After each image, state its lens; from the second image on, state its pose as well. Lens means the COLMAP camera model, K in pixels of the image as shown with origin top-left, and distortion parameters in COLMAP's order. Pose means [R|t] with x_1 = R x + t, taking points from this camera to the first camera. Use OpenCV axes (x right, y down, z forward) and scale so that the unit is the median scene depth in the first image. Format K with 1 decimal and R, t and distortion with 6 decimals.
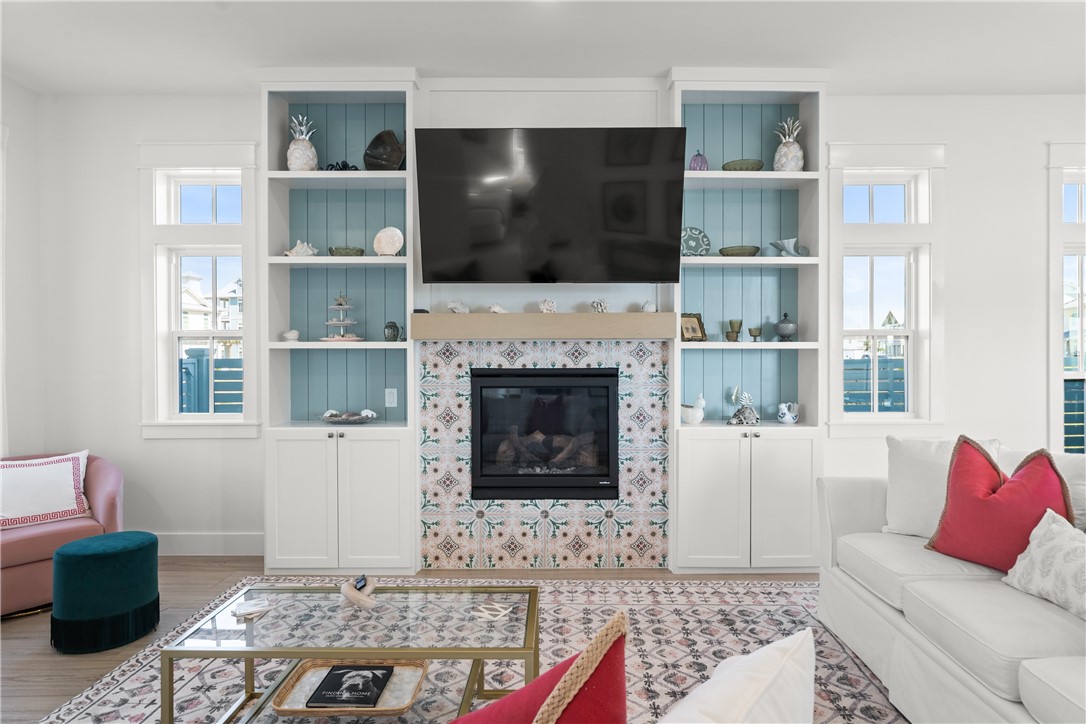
lens RADIAL K [[595.7, 0, 543.0], [0, 595.7, 362.0], [0, 0, 1]] dist [0.000507, 0.001038]
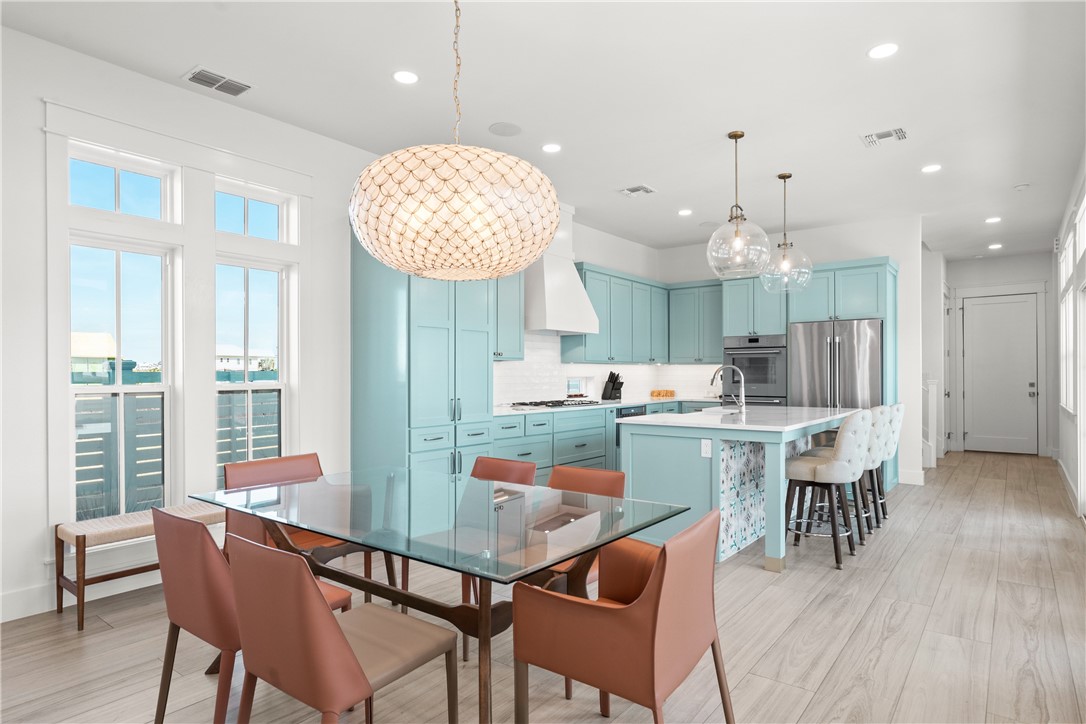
lens RADIAL K [[614.4, 0, 544.4], [0, 614.4, 372.5], [0, 0, 1]] dist [0.000261, -0.000479]
pose [[0.614853, 0.003442, 0.788635, 0.629210], [0.006232, 0.999938, -0.009223, 0.013391], [-0.788617, 0.010586, 0.614793, -0.042297]]
